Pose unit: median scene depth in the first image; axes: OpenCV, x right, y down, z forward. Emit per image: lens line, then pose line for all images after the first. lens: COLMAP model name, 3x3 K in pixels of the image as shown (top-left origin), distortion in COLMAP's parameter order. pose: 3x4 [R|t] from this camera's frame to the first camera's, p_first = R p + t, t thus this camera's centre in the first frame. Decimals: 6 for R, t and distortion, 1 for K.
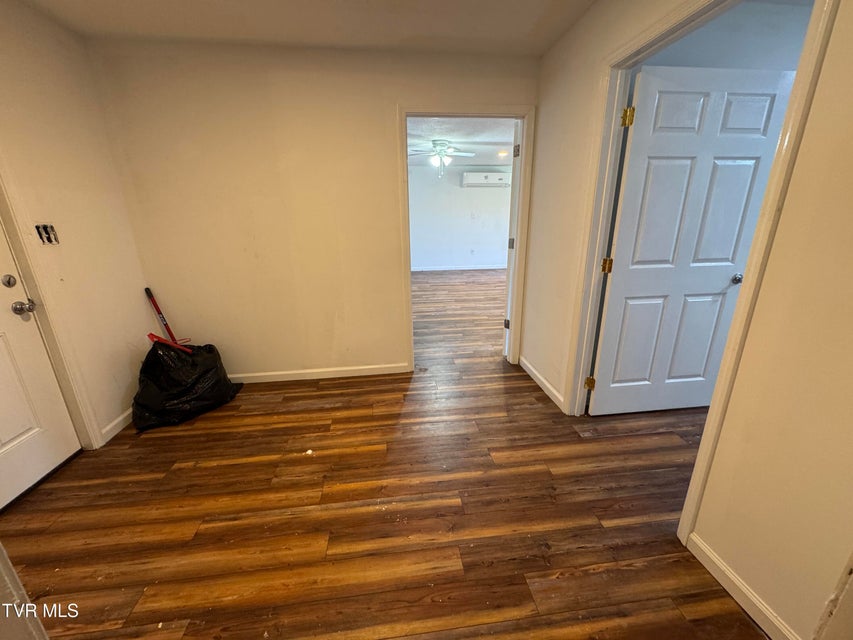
lens RADIAL K [[339.6, 0, 425.2], [0, 339.6, 318.4], [0, 0, 1]] dist [-0.000464, -0.000228]
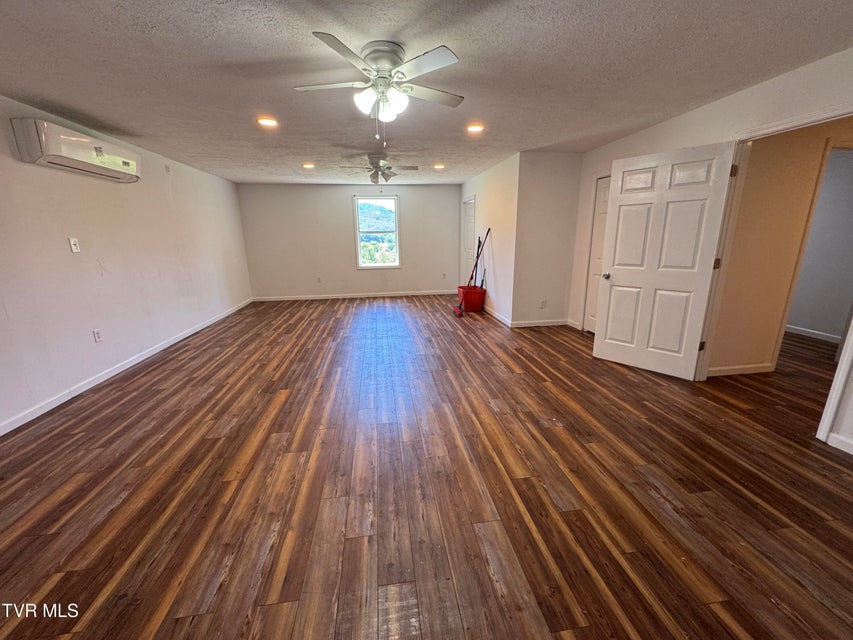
lens RADIAL K [[339.6, 0, 425.2], [0, 339.6, 318.4], [0, 0, 1]] dist [-0.000464, -0.000228]
pose [[-0.012064, -0.227090, 0.973799, -0.475197], [0.302868, 0.927293, 0.219997, -0.361544], [-0.952956, 0.297587, 0.057591, 1.200211]]
